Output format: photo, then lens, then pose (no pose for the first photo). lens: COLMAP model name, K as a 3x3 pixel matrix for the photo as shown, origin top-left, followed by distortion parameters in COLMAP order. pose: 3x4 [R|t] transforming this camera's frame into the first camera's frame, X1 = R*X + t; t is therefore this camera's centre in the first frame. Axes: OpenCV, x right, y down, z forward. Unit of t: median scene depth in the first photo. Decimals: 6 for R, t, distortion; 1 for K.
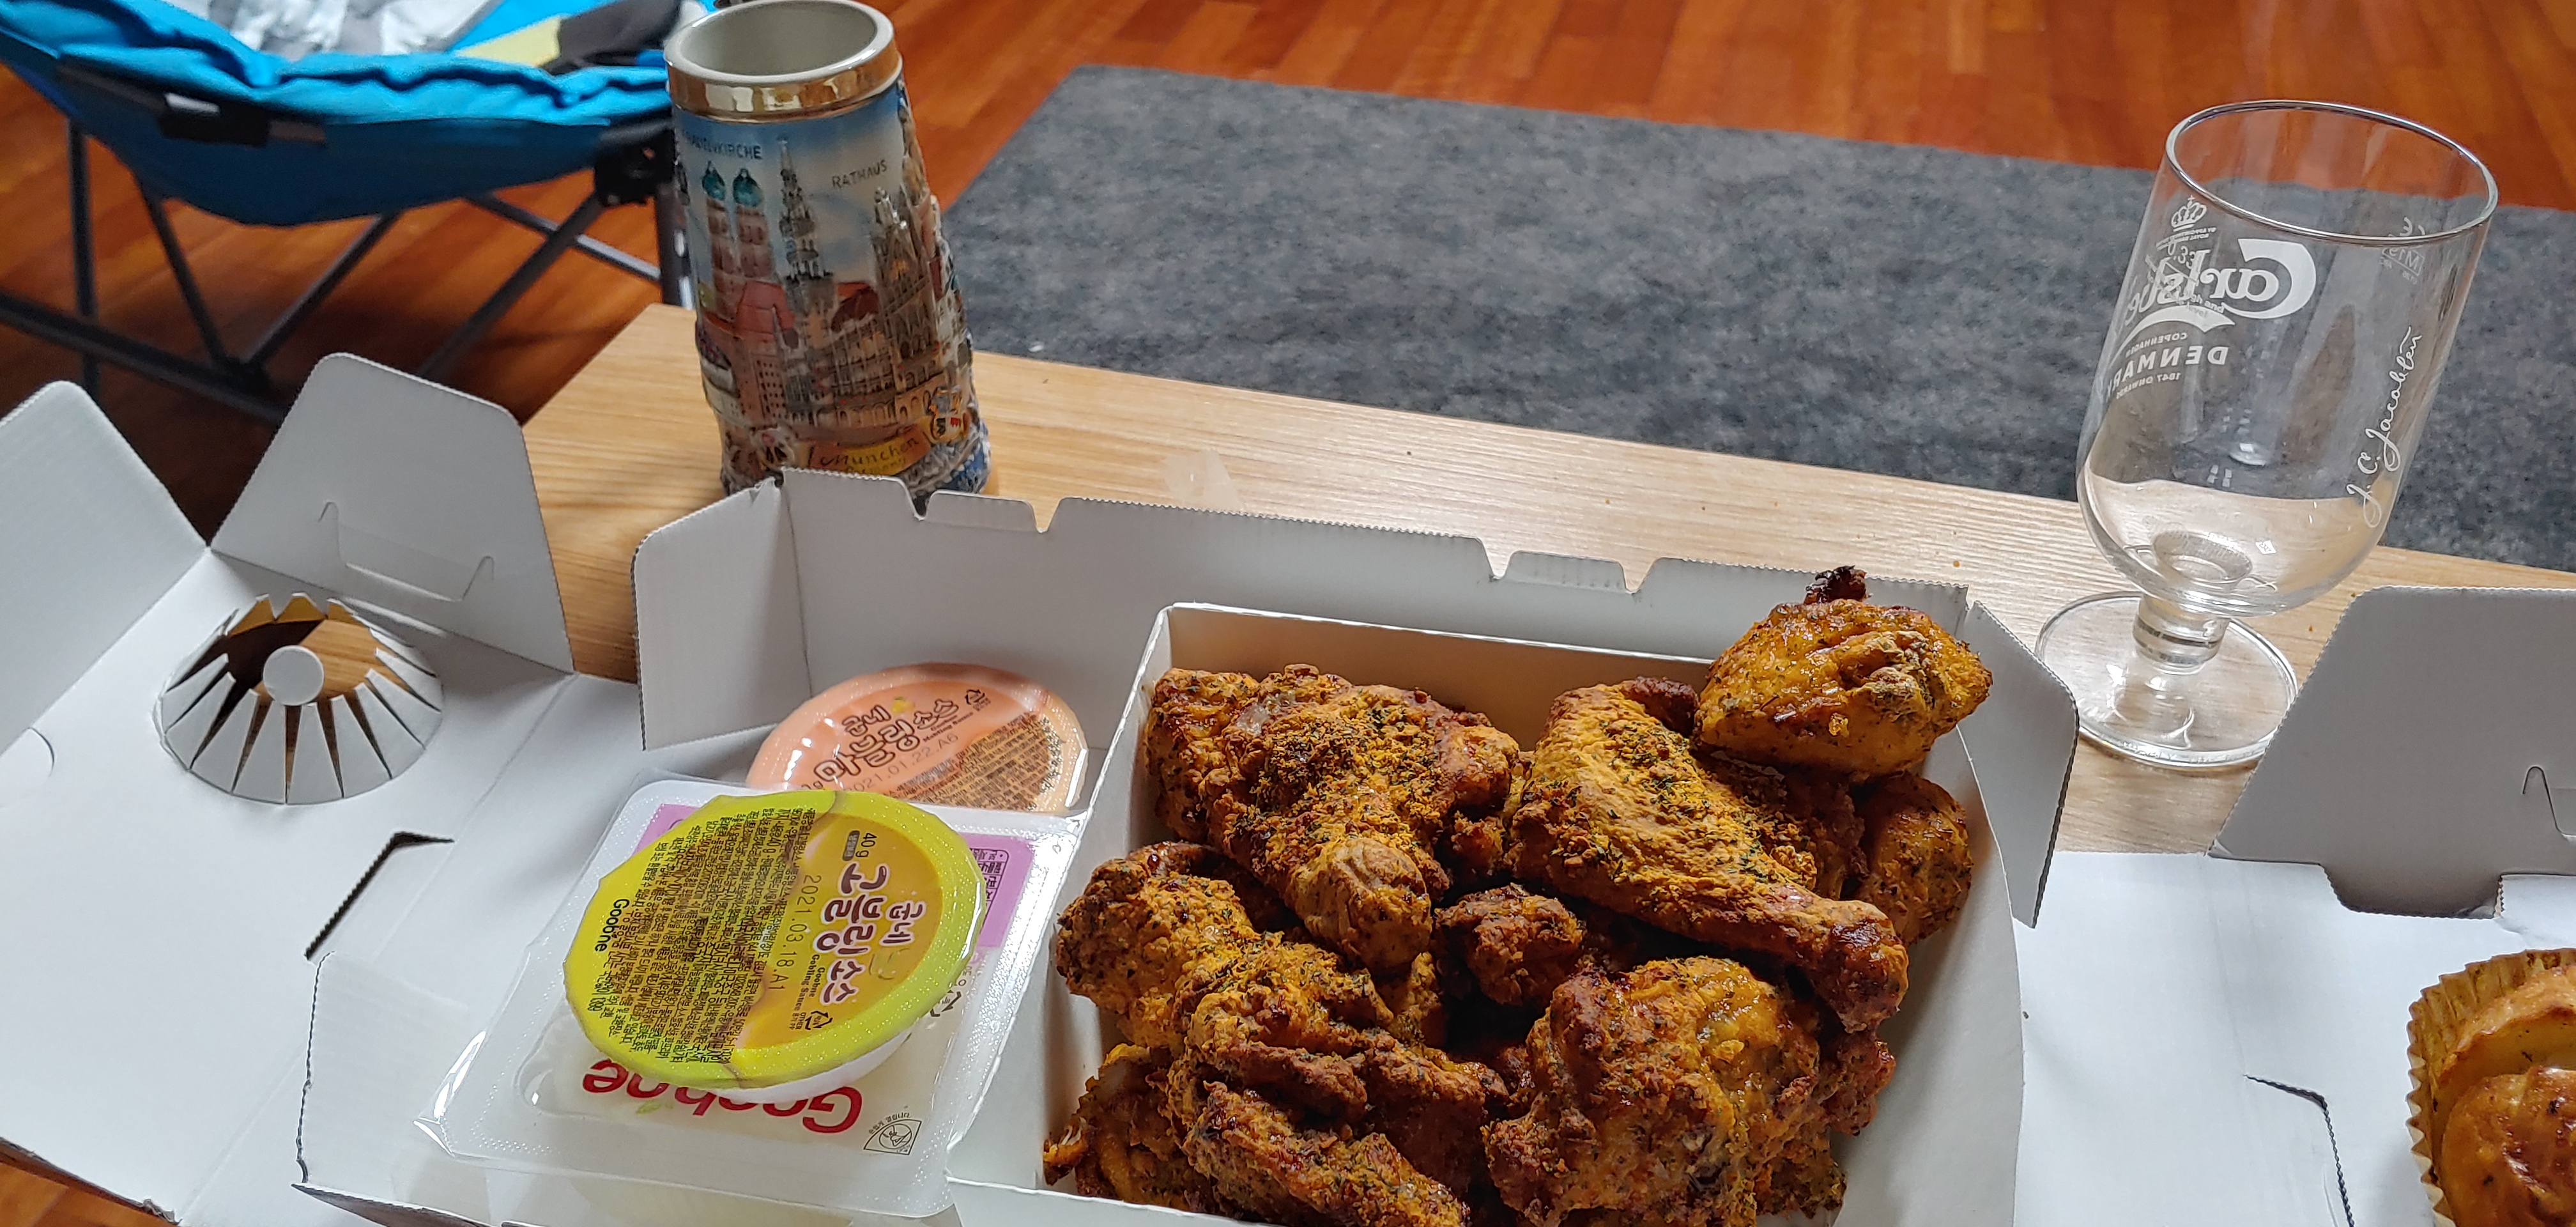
lens RADIAL K [[2136.1, 0, 1288.0], [0, 2136.1, 613.5], [0, 0, 1]] dist [0.226625, -0.923839]
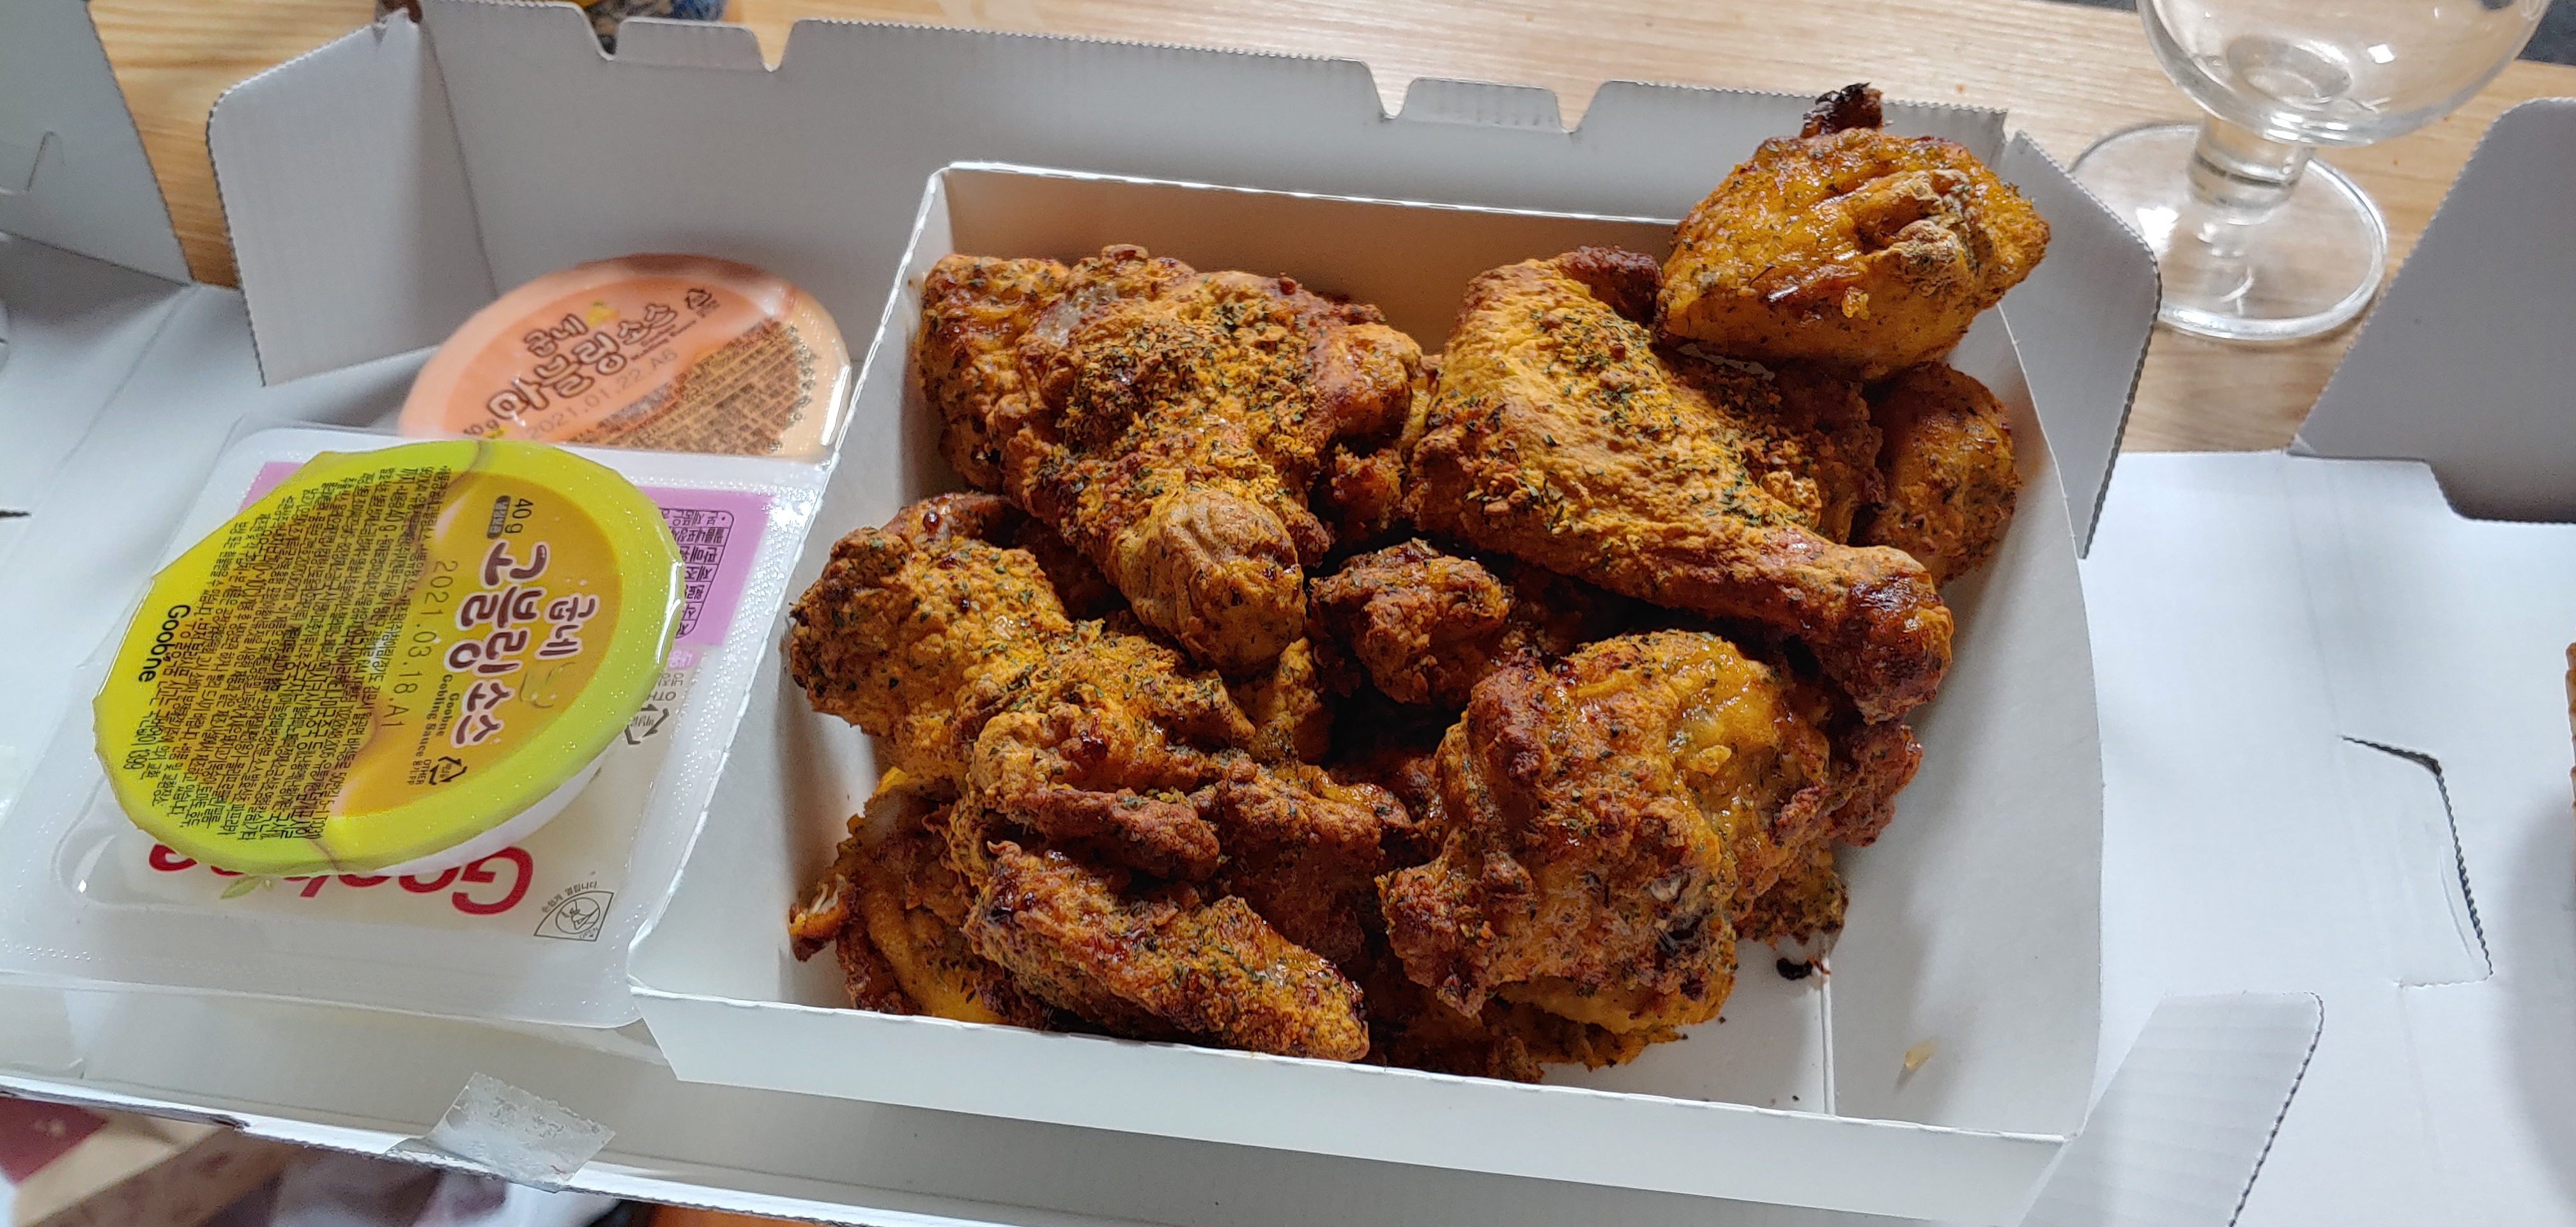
lens RADIAL K [[2136.1, 0, 1288.0], [0, 2136.1, 613.5], [0, 0, 1]] dist [0.226625, -0.923839]
pose [[0.998491, -0.037784, 0.039857, 0.031420], [0.029273, 0.980191, 0.195879, 0.005530], [-0.046469, -0.194416, 0.979818, 0.282815]]
